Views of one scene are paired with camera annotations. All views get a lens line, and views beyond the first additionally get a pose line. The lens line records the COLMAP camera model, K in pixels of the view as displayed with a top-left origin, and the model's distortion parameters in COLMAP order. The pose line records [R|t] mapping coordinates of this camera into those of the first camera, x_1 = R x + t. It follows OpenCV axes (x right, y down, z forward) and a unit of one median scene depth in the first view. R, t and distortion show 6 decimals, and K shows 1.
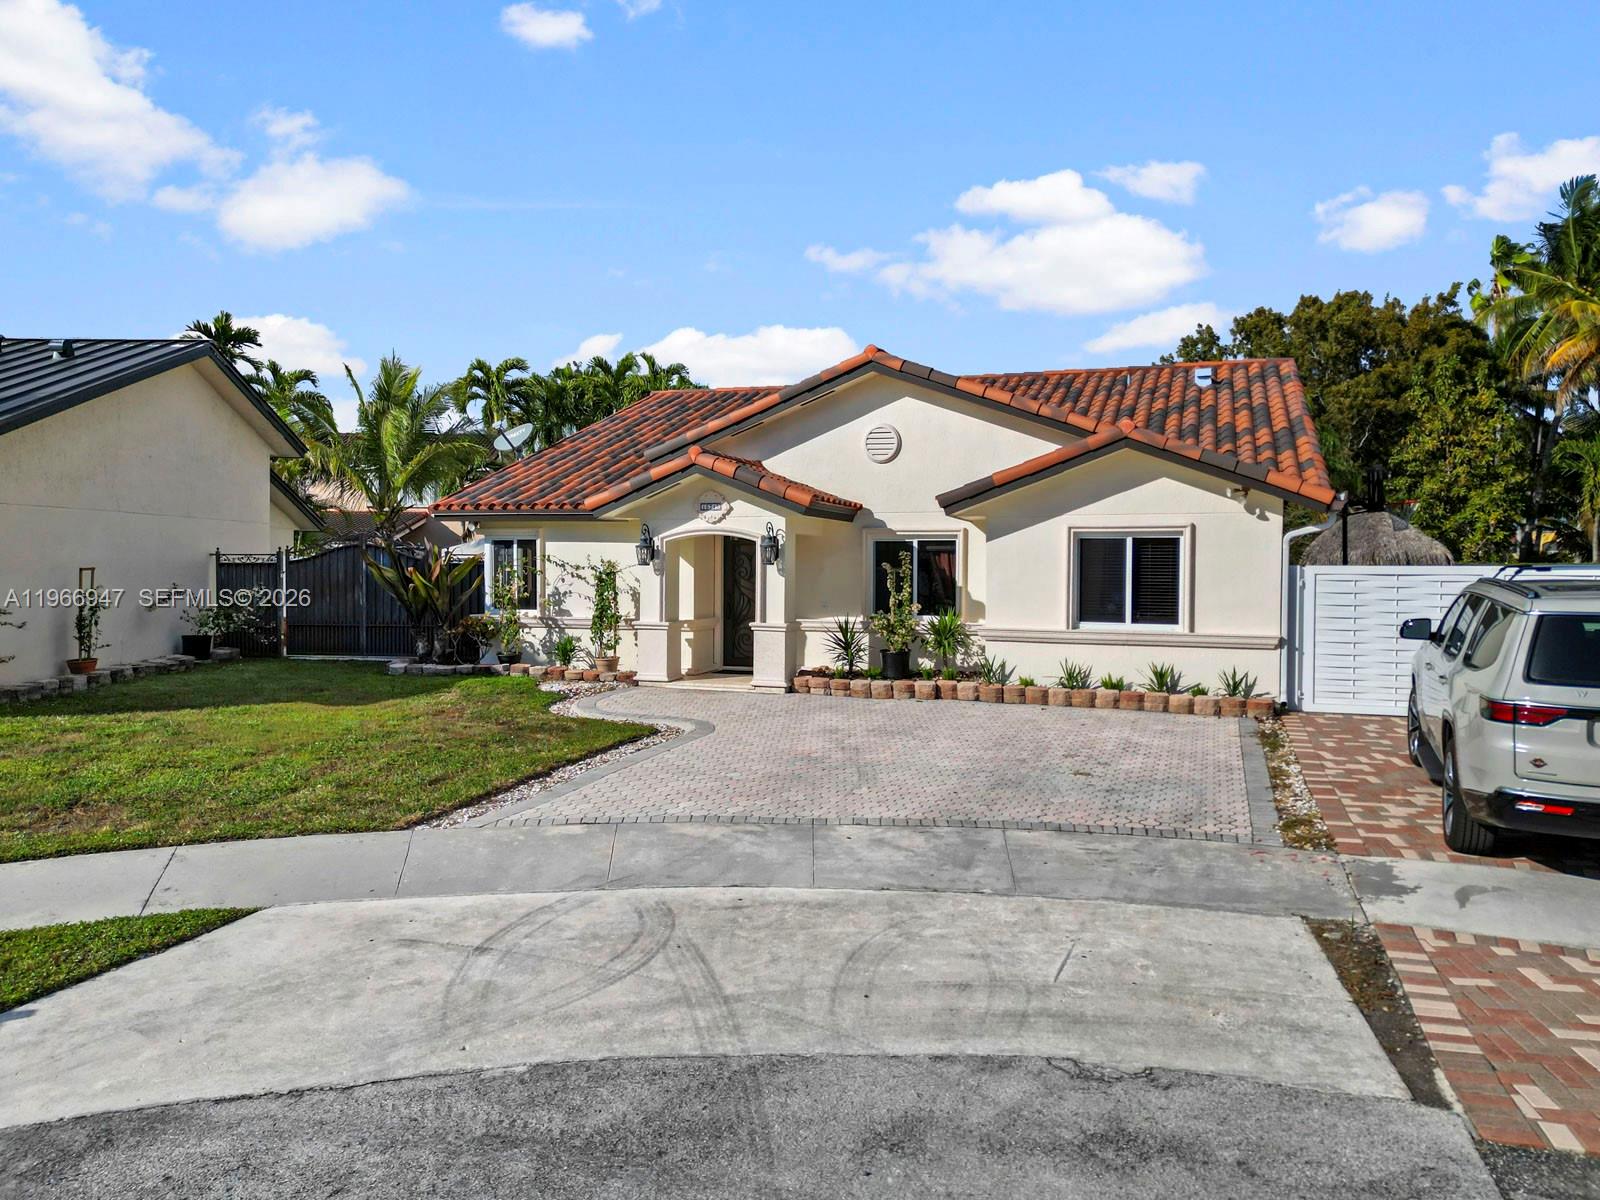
lens RADIAL K [[1143.3, 0, 794.3], [0, 1143.3, 577.6], [0, 0, 1]] dist [0.065286, -0.045708]
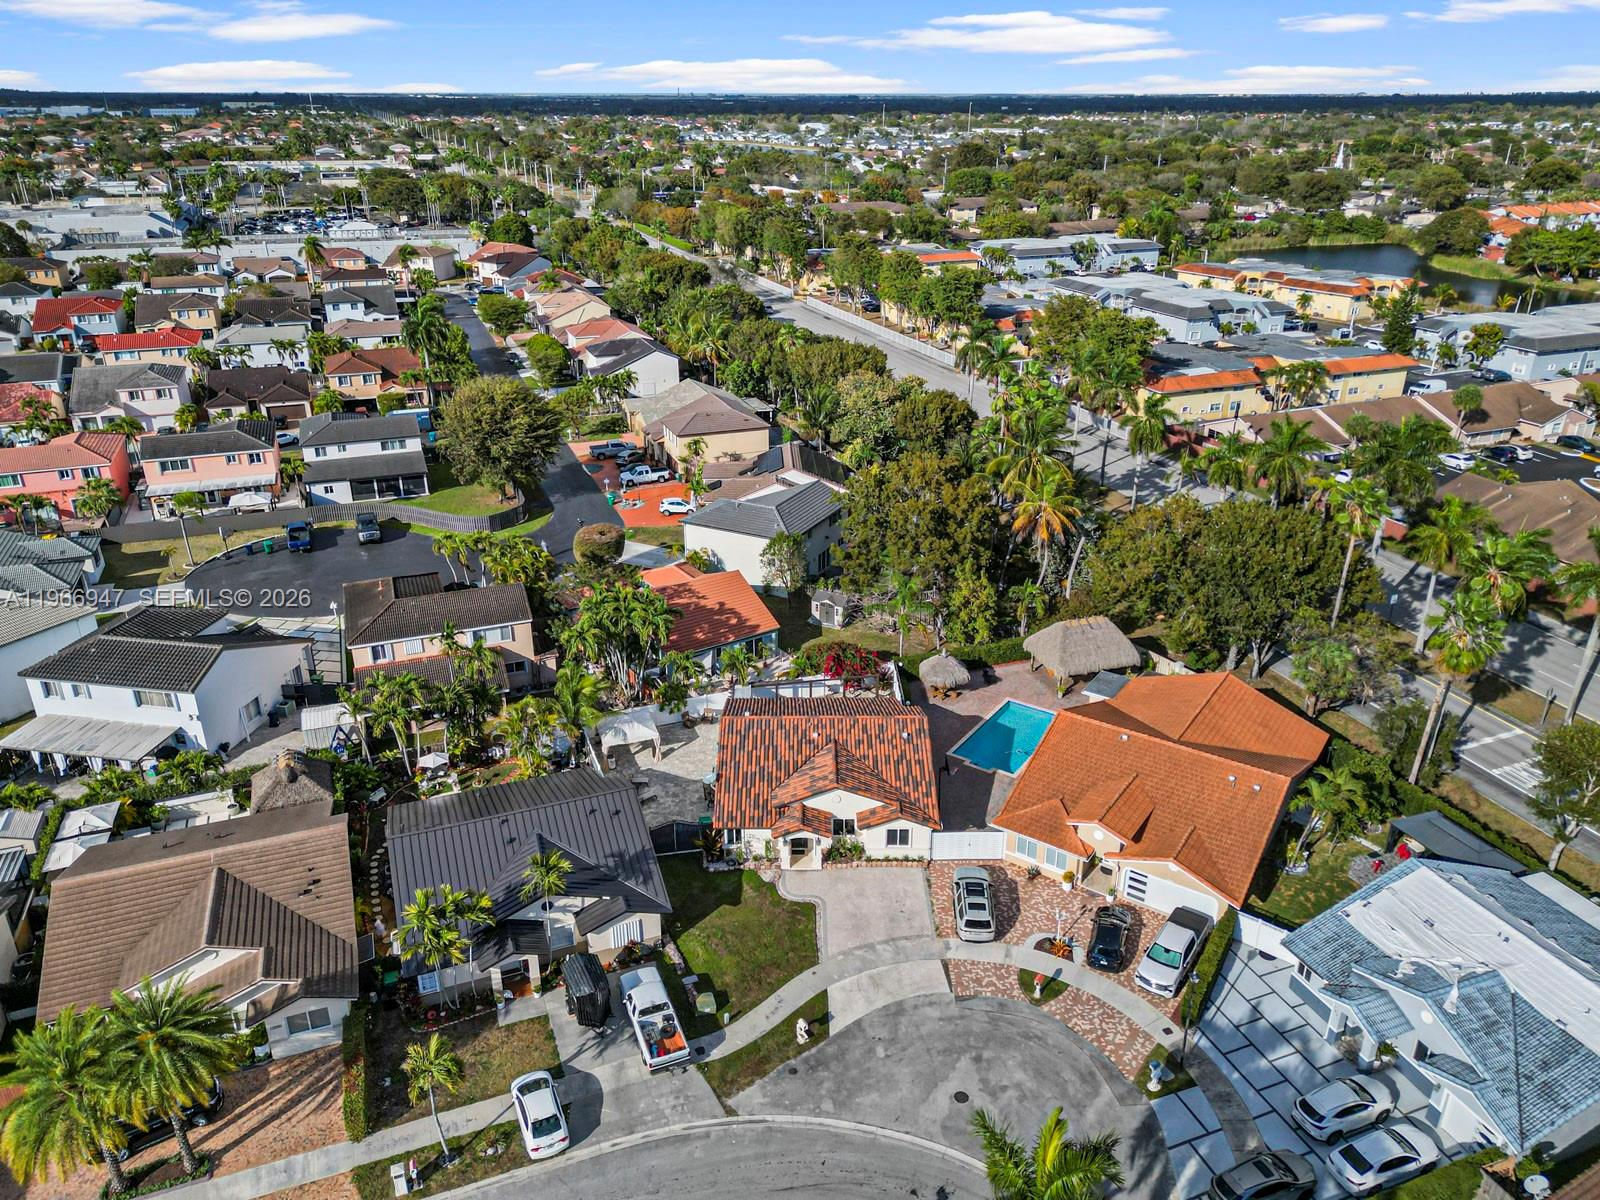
lens RADIAL K [[1143.3, 0, 794.3], [0, 1143.3, 577.6], [0, 0, 1]] dist [0.065286, -0.045708]
pose [[0.940089, -0.142647, 0.309653, -1.302765], [0.021237, 0.930998, 0.364406, -2.528381], [-0.340268, -0.335998, 0.878250, -2.395080]]
